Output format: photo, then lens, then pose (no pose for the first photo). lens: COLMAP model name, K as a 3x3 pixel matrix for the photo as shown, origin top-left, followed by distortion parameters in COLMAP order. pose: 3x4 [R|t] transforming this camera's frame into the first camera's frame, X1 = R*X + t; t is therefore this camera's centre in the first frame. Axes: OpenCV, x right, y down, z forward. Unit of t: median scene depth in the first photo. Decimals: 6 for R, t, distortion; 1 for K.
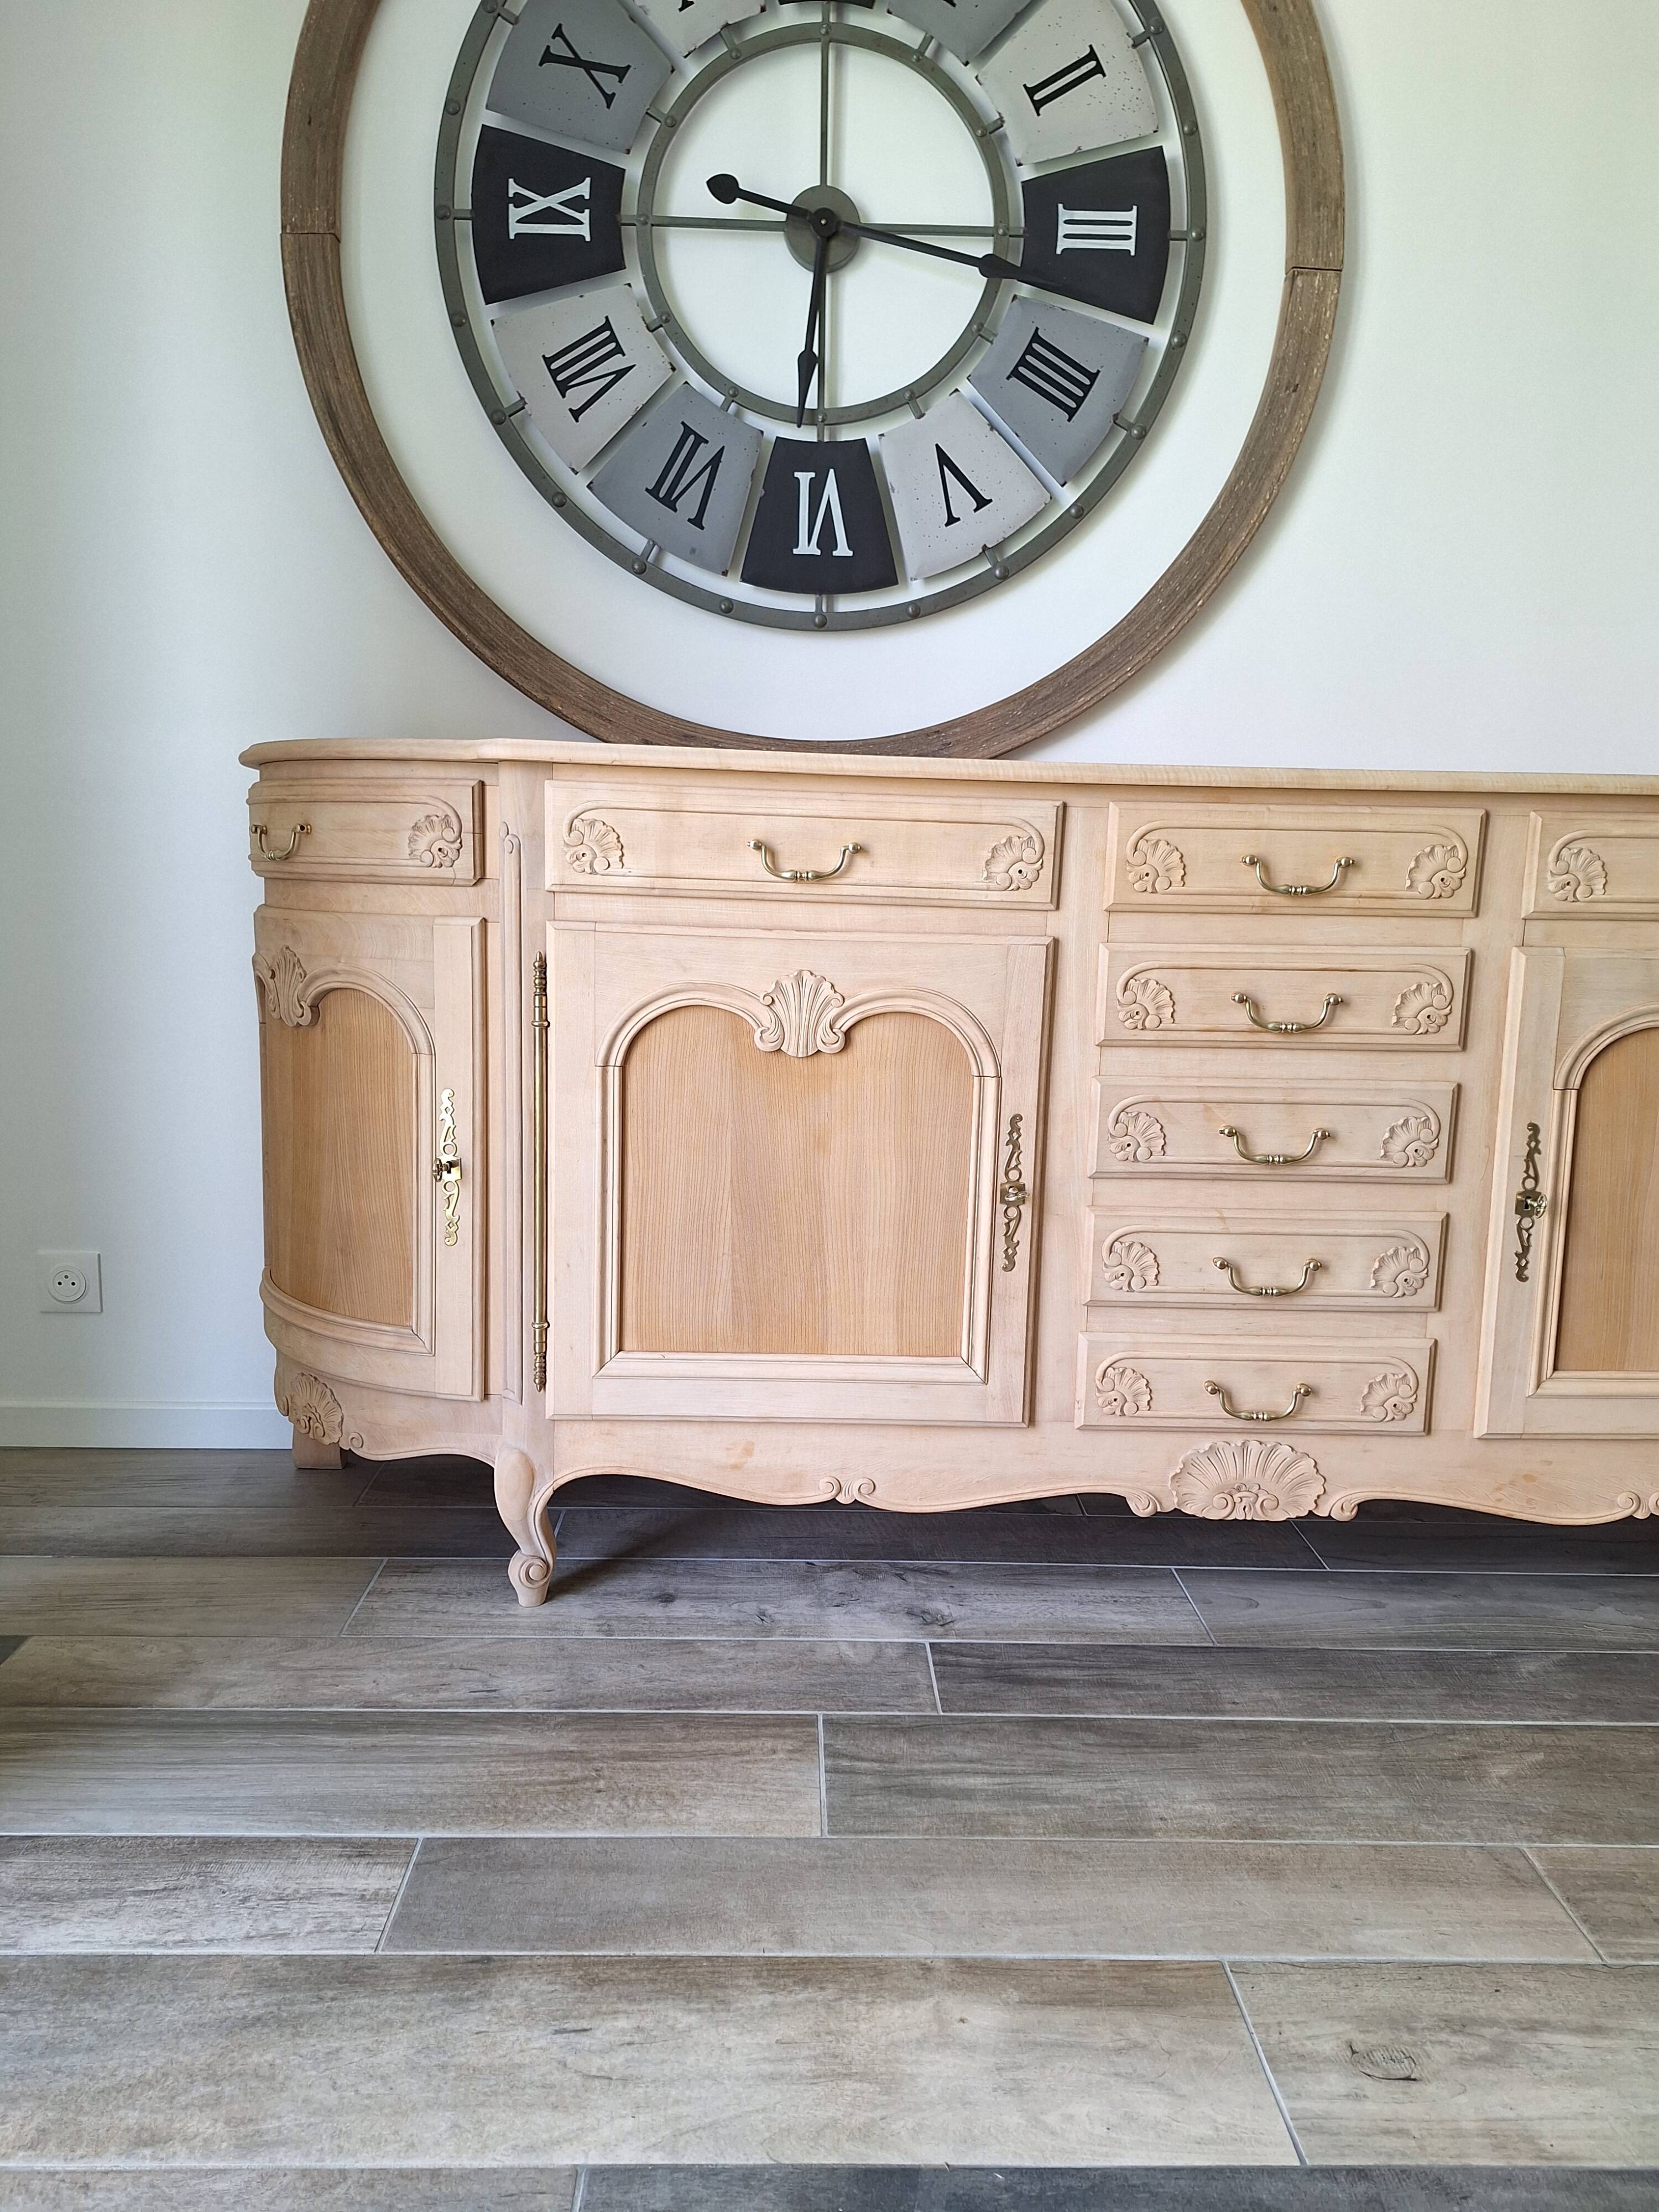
lens RADIAL K [[1538.6, 0, 828.9], [0, 1538.6, 1115.1], [0, 0, 1]] dist [0.076302, -0.083969]
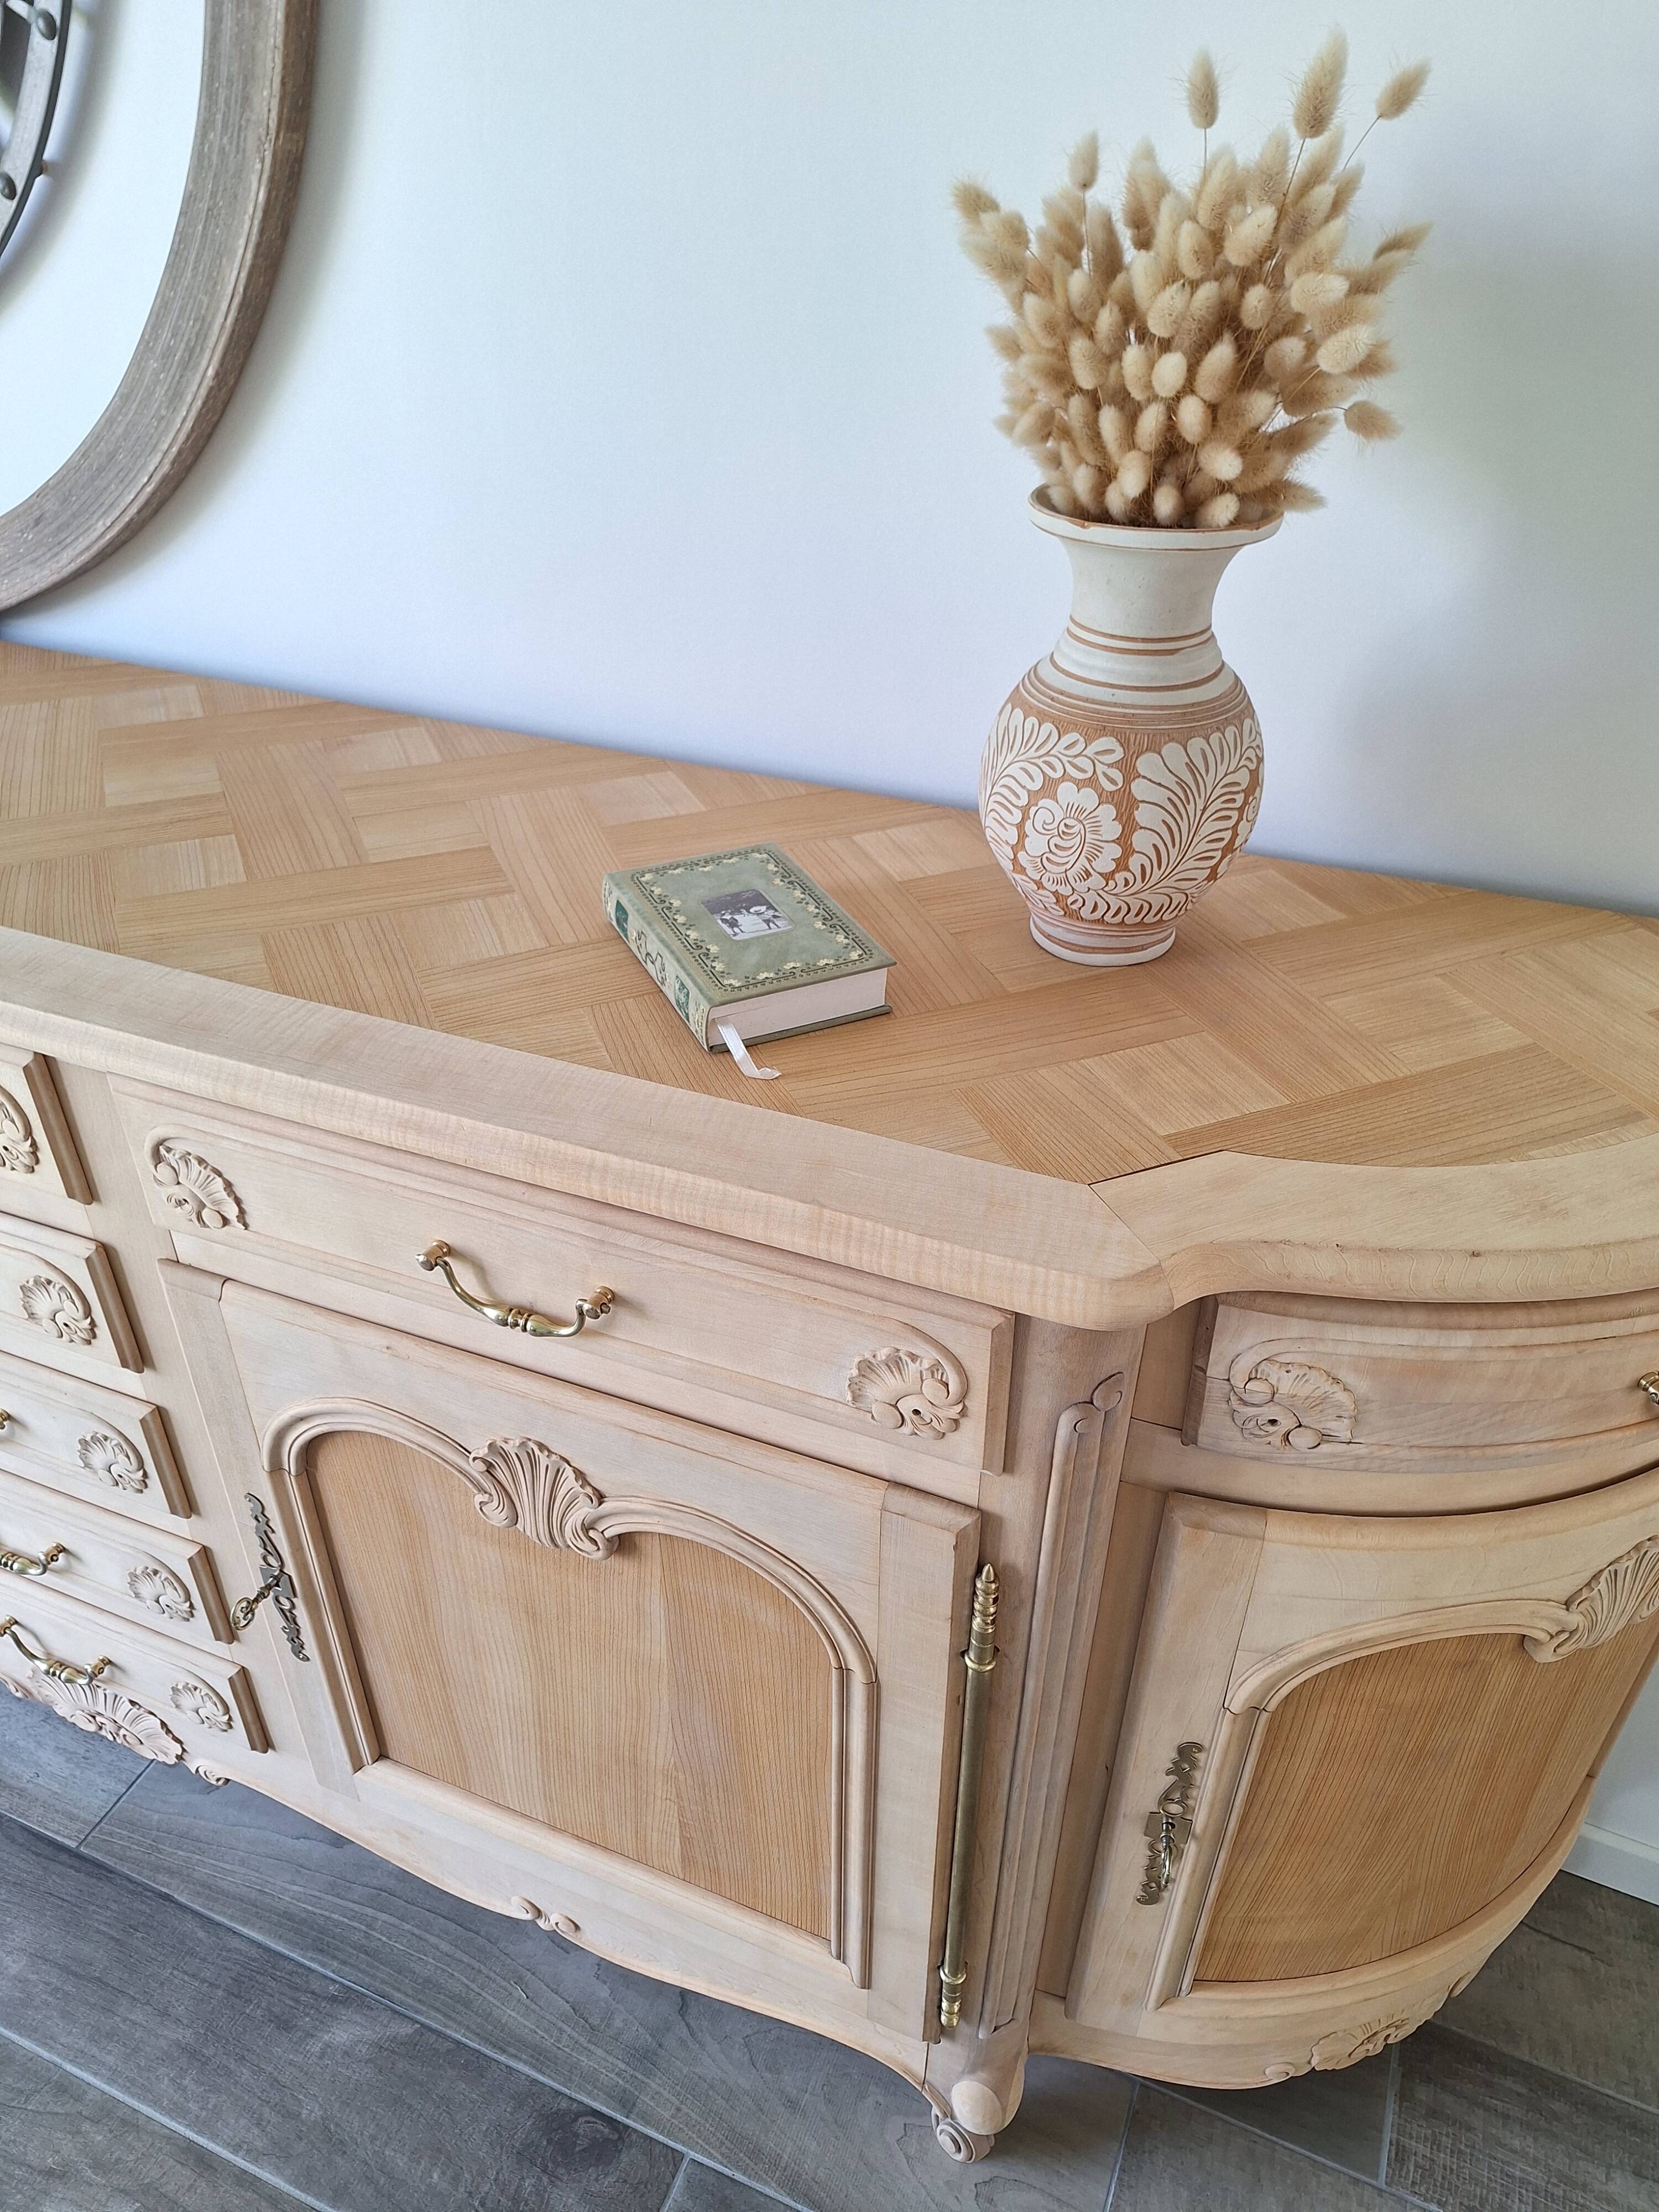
lens RADIAL K [[1538.6, 0, 818.3], [0, 1538.6, 1113.2], [0, 0, 1]] dist [0.076302, -0.083969]
pose [[0.907430, 0.222231, -0.356629, 0.847918], [-0.048364, 0.898302, 0.436710, -0.418780], [0.417411, -0.379035, 0.825894, 0.631397]]
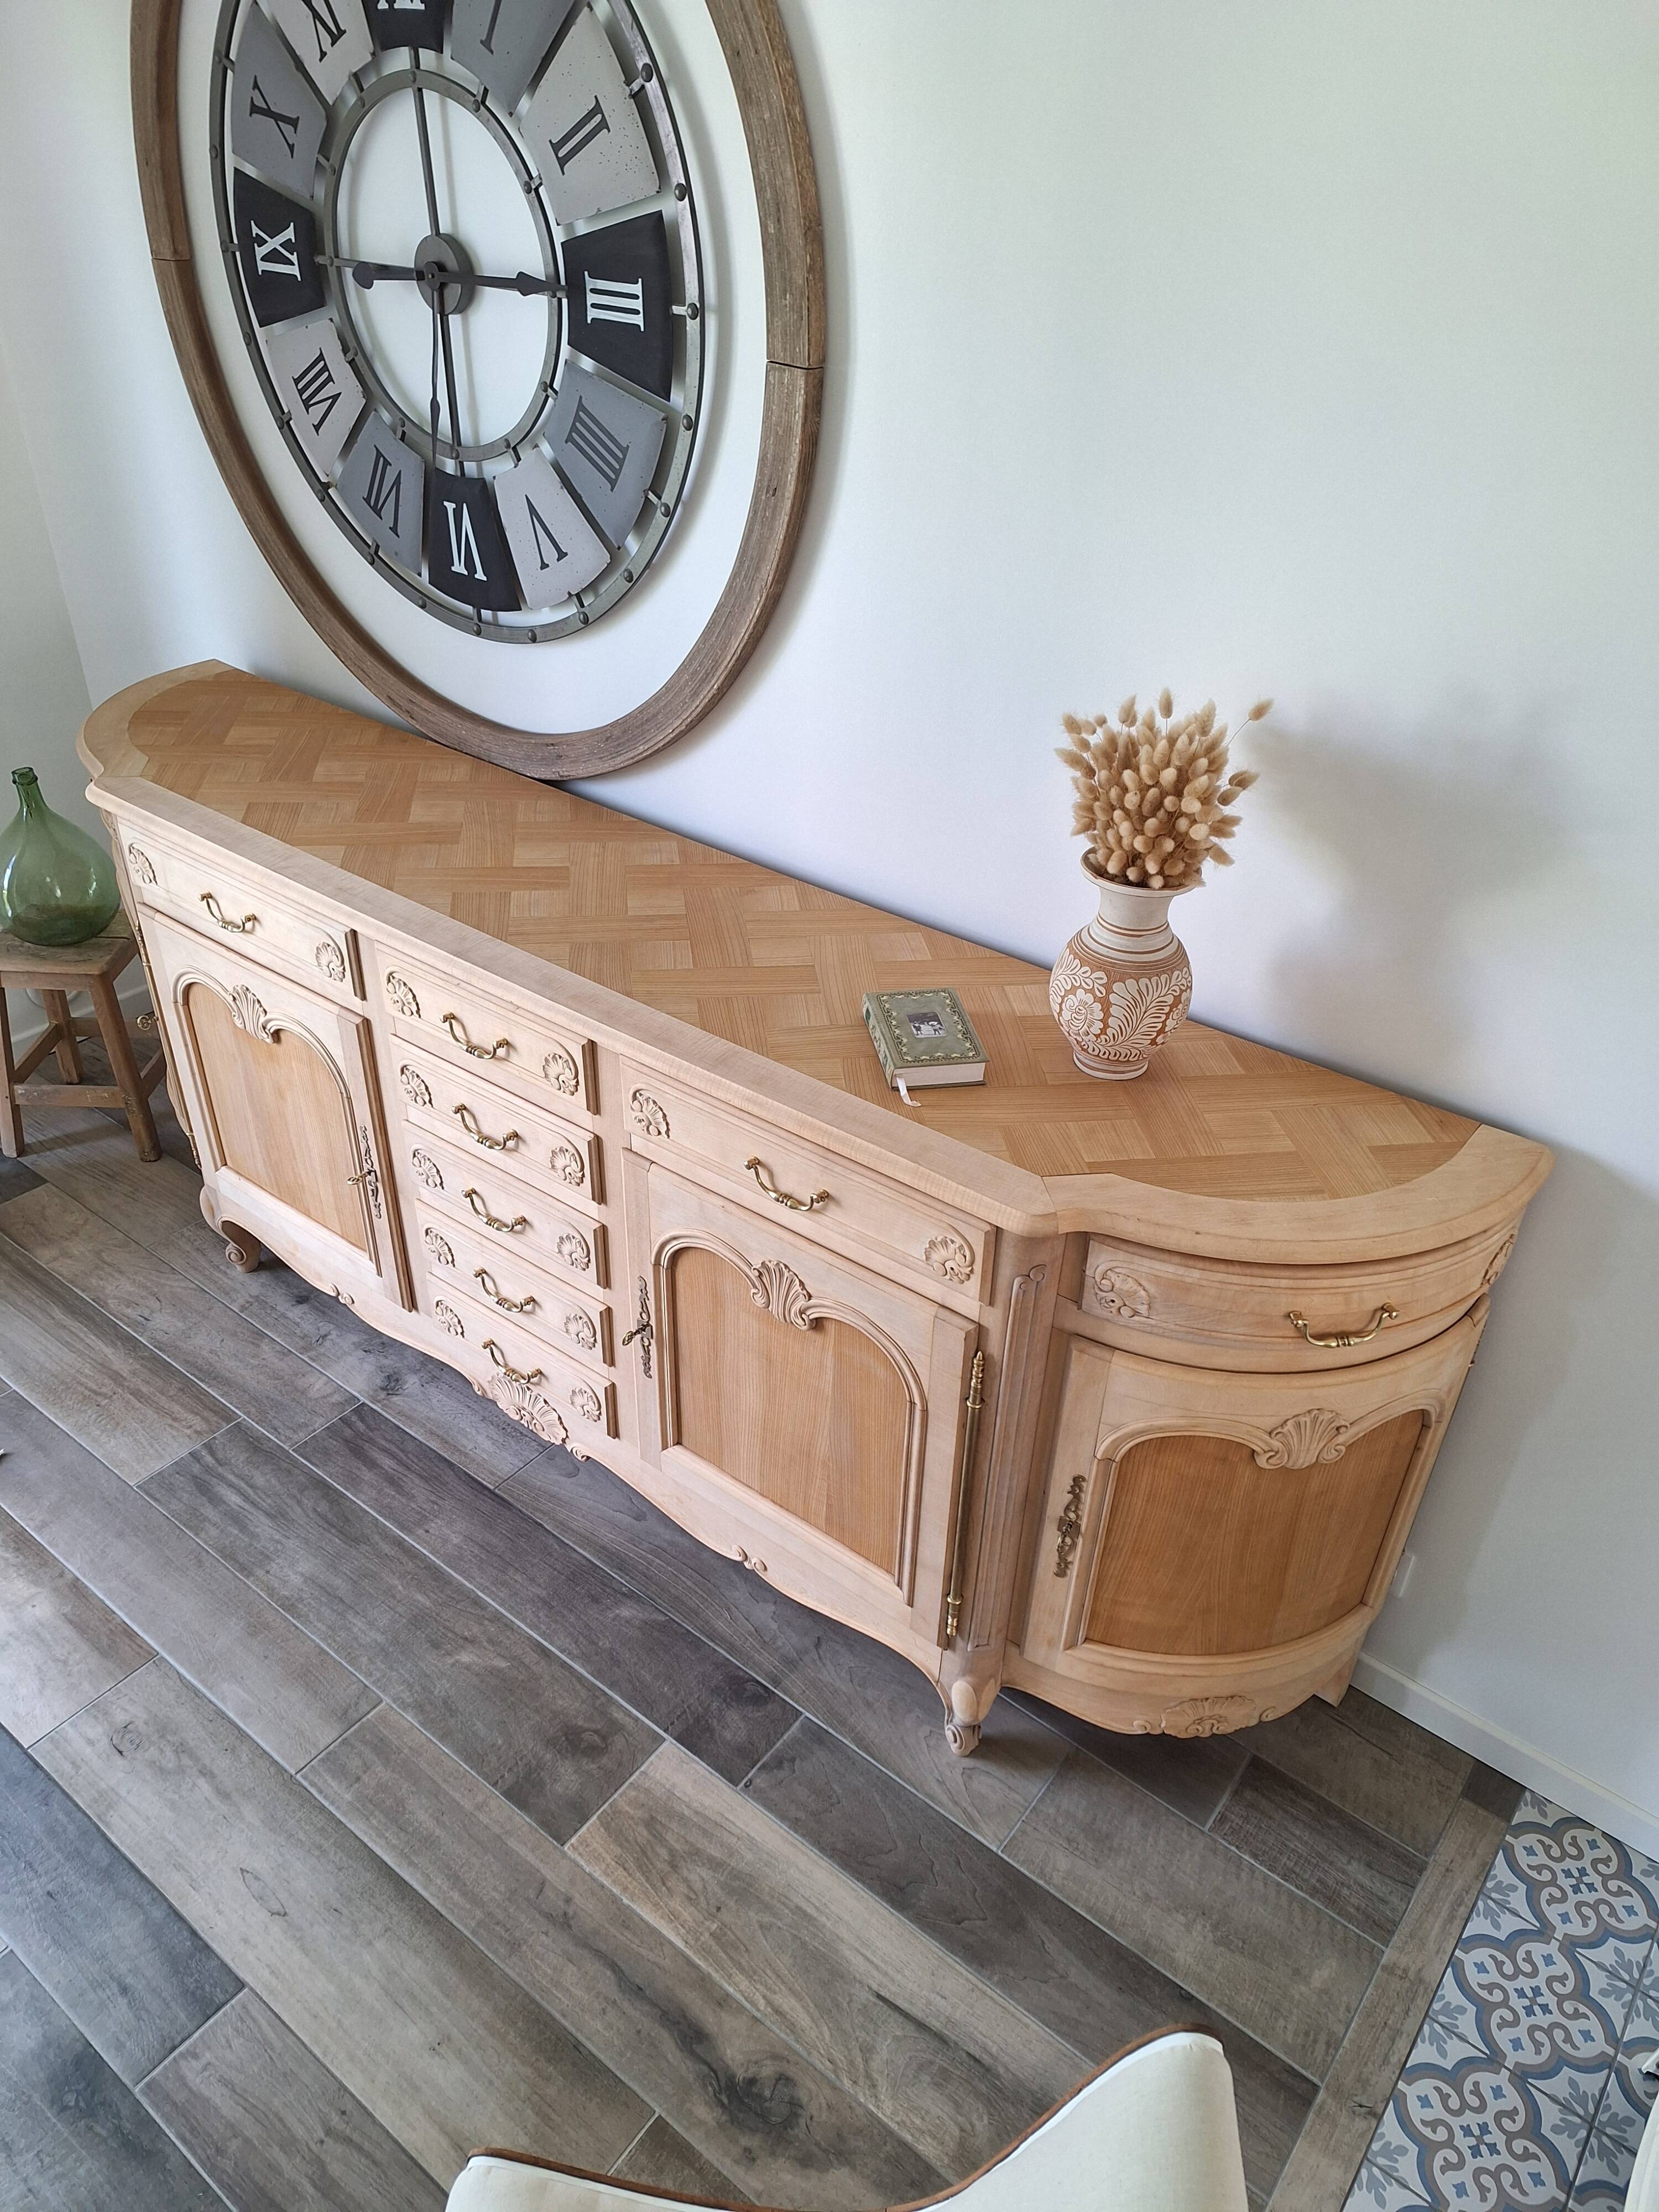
lens RADIAL K [[1531.3, 0, 848.6], [0, 1531.3, 1130.6], [0, 0, 1]] dist [0.098789, -0.120288]
pose [[0.776252, 0.359578, -0.517818, 1.156202], [-0.115752, 0.888714, 0.443610, -0.647954], [0.619705, -0.284415, 0.731488, 0.252771]]
